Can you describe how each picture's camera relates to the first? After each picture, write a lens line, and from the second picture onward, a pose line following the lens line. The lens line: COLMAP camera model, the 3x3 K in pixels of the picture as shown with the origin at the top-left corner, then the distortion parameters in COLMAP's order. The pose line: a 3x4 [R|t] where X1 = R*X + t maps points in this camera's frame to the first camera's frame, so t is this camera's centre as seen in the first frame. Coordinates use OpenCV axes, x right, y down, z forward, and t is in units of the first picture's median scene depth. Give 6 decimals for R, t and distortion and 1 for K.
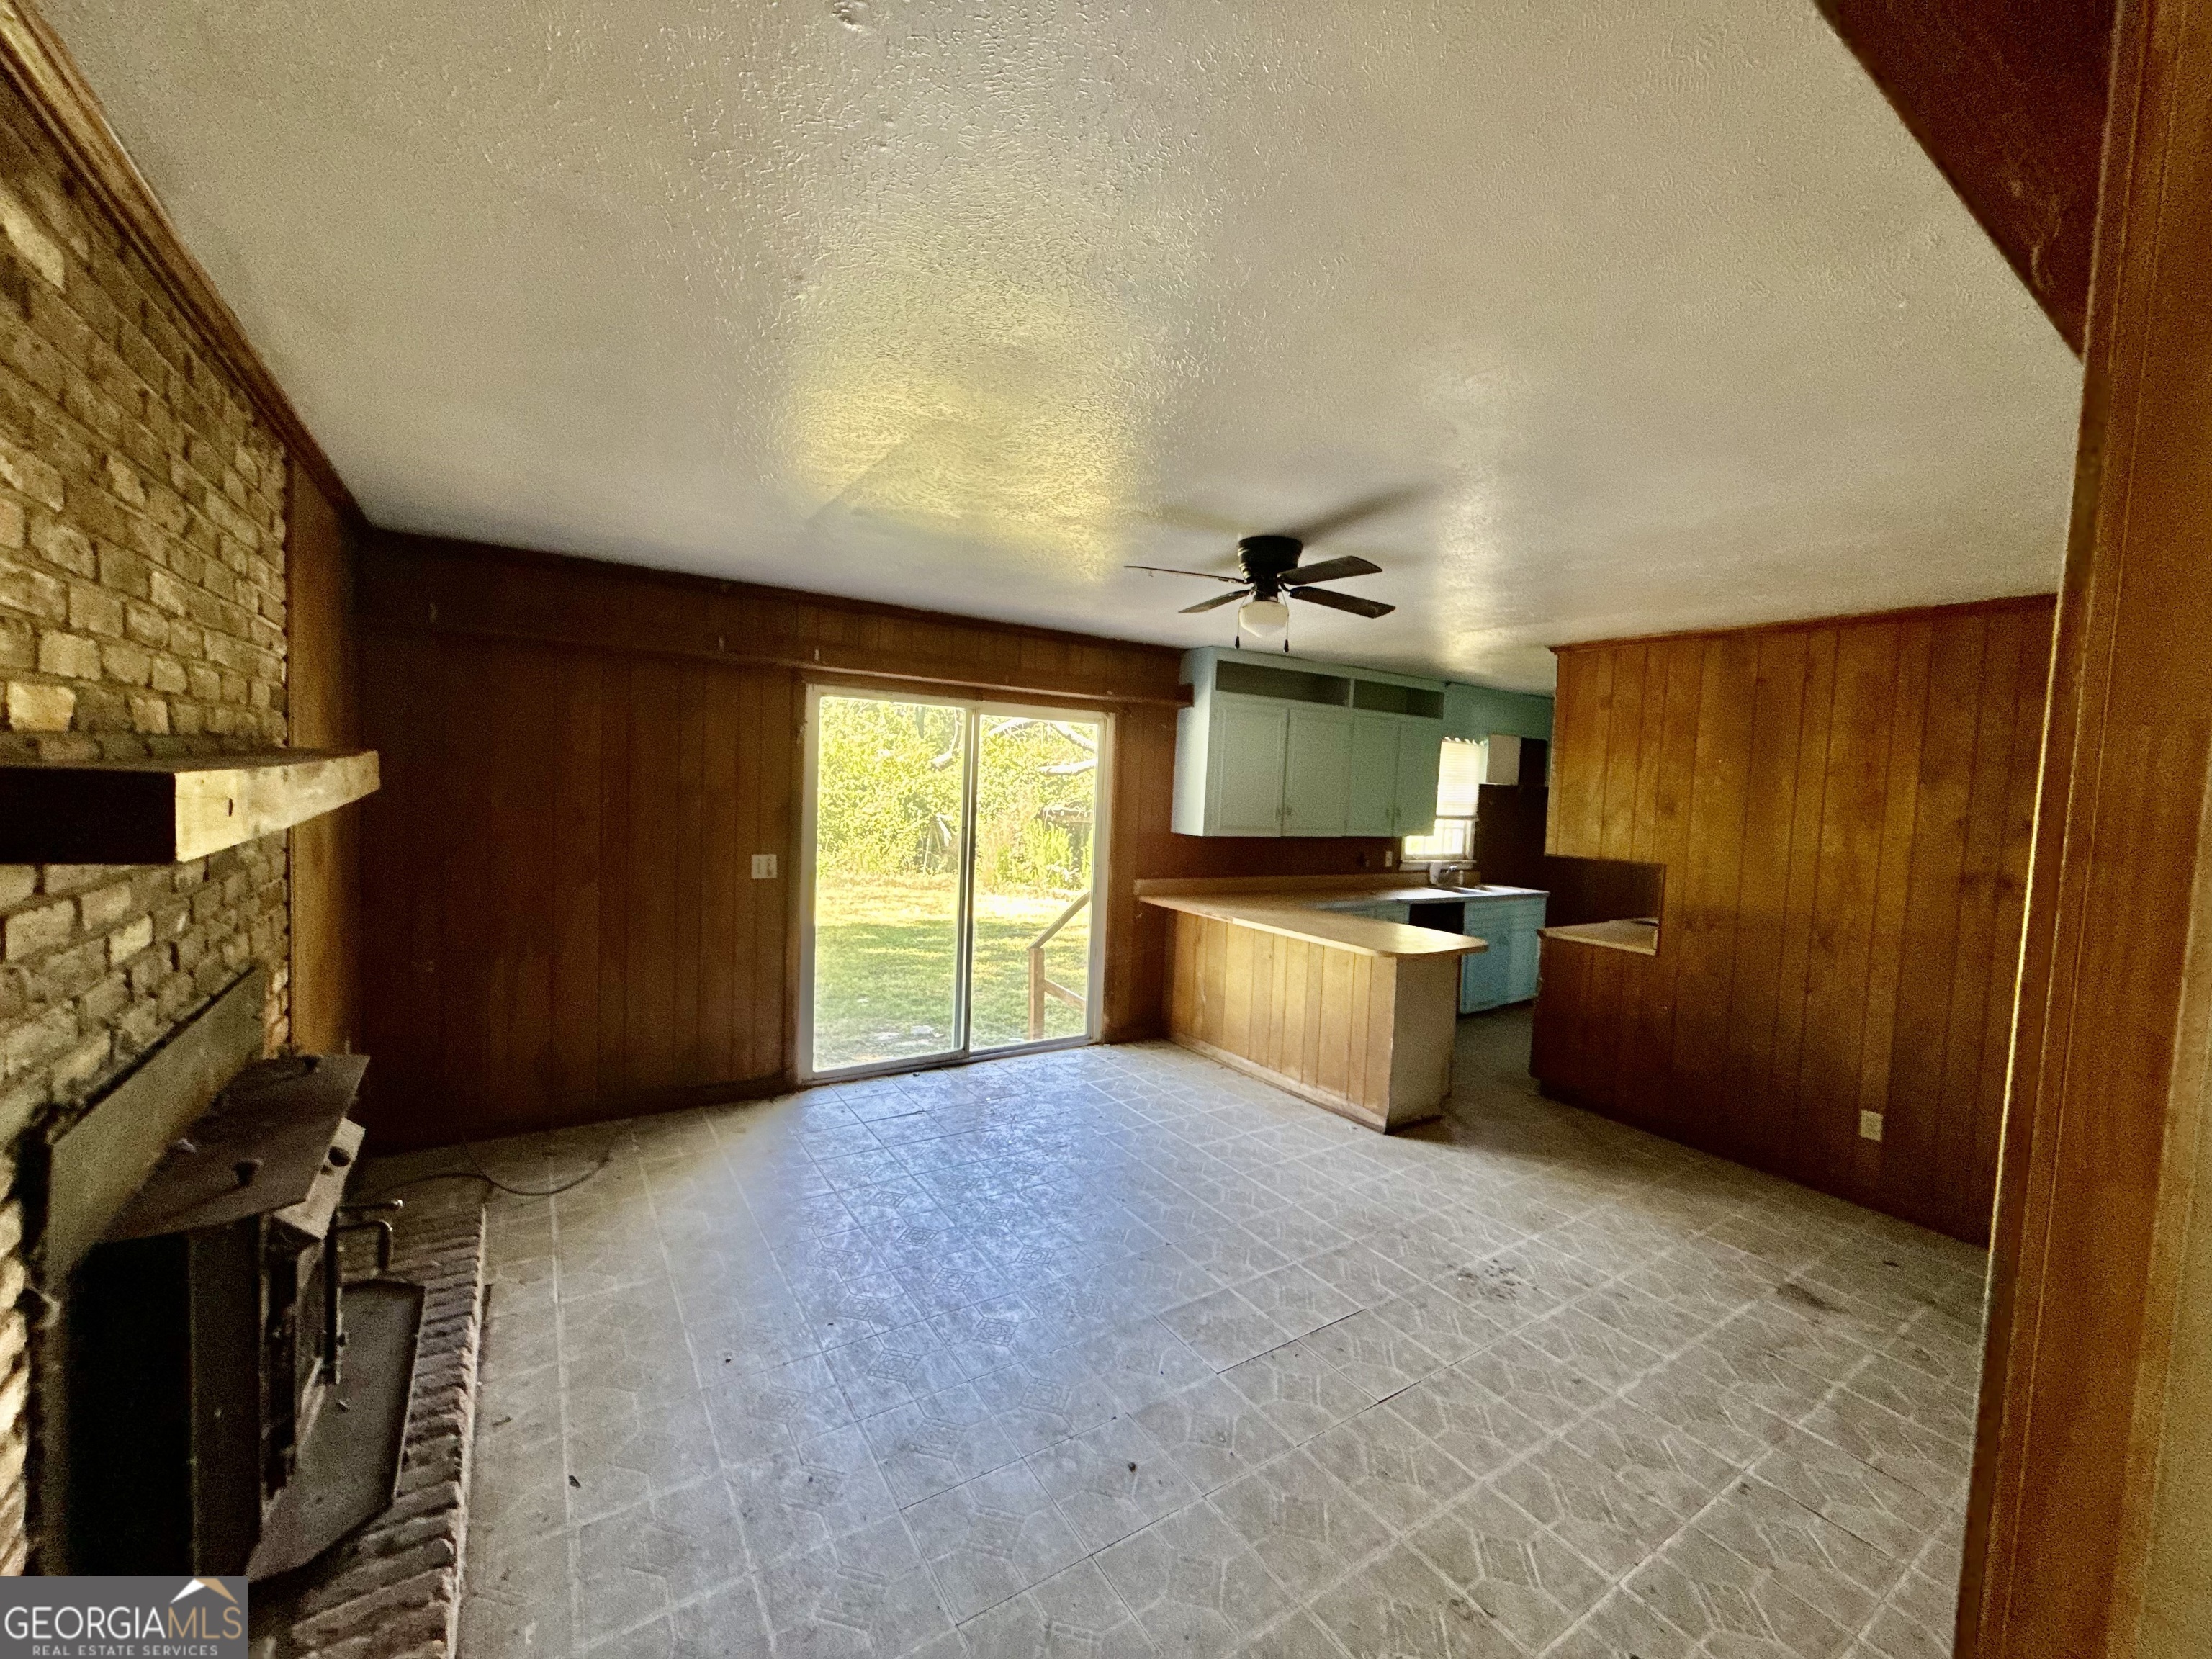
lens RADIAL K [[883.7, 0, 1098.4], [0, 883.7, 827.7], [0, 0, 1]] dist [0.001719, 0.000003]
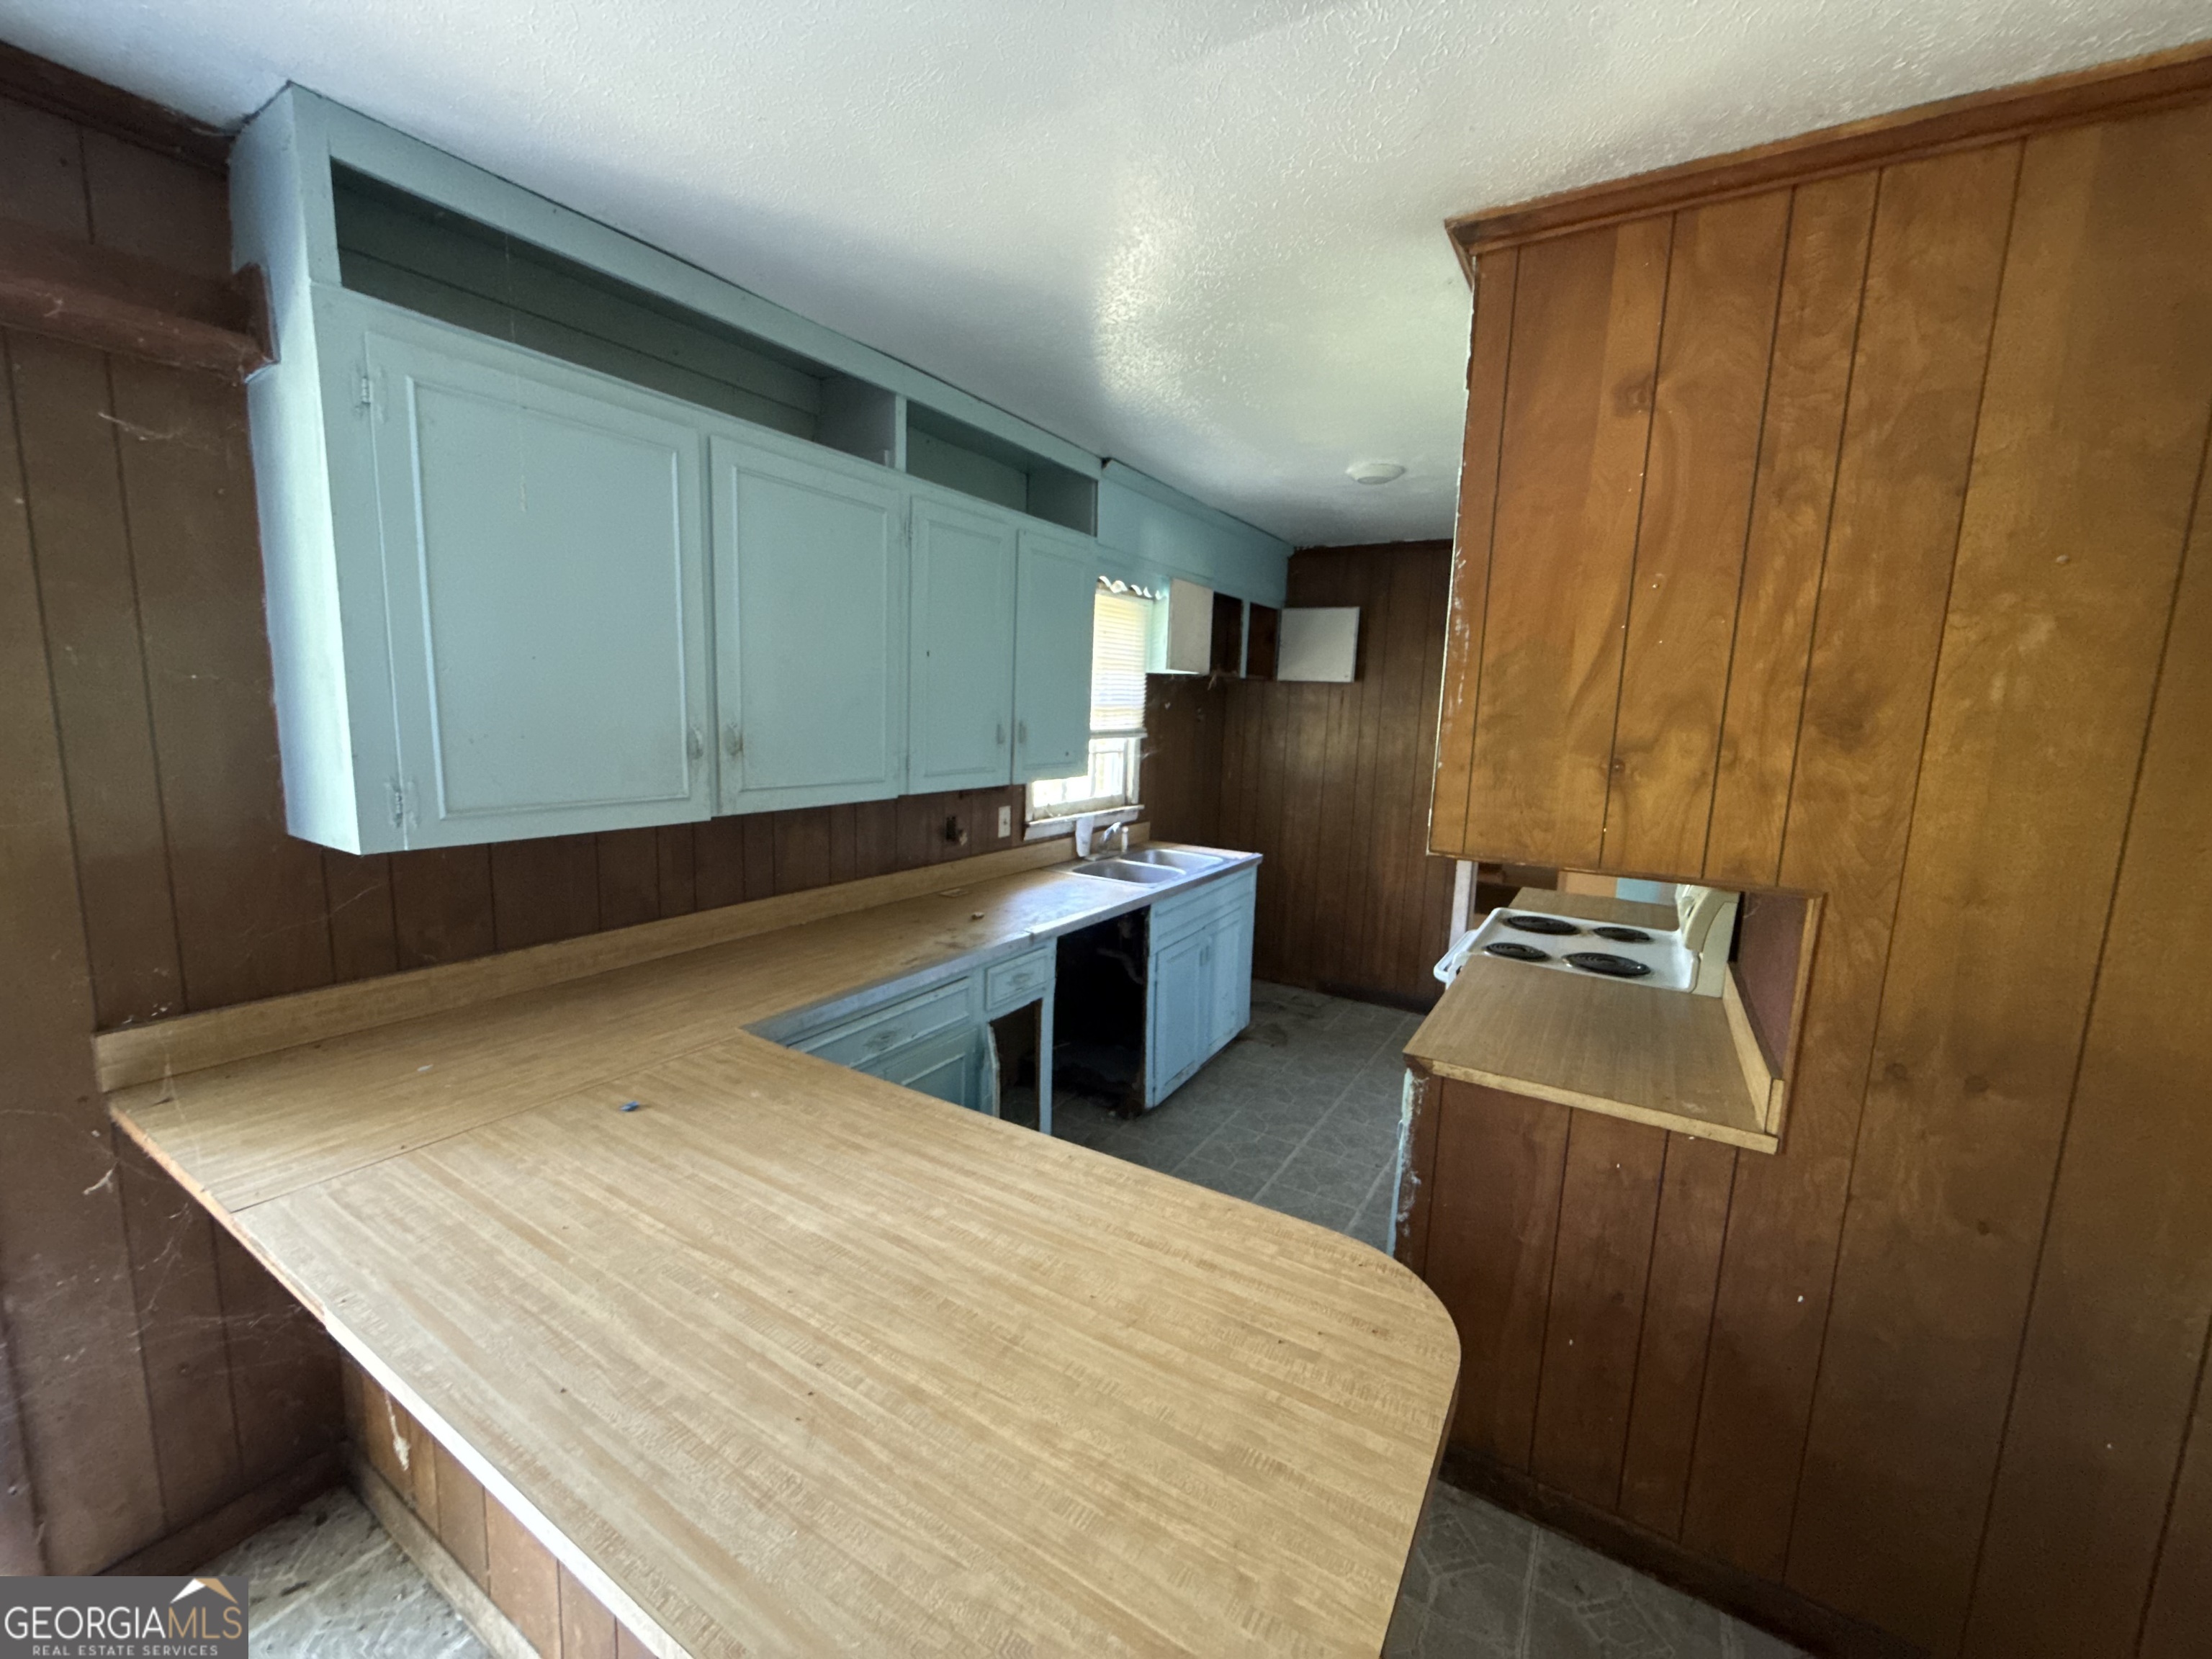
lens RADIAL K [[883.7, 0, 1099.8], [0, 883.7, 828.8], [0, 0, 1]] dist [0.001719, 0.000003]
pose [[0.905042, -0.076475, 0.418391, 0.176976], [0.030101, 0.992753, 0.116345, -0.019418], [-0.424256, -0.092703, 0.900785, 0.554416]]
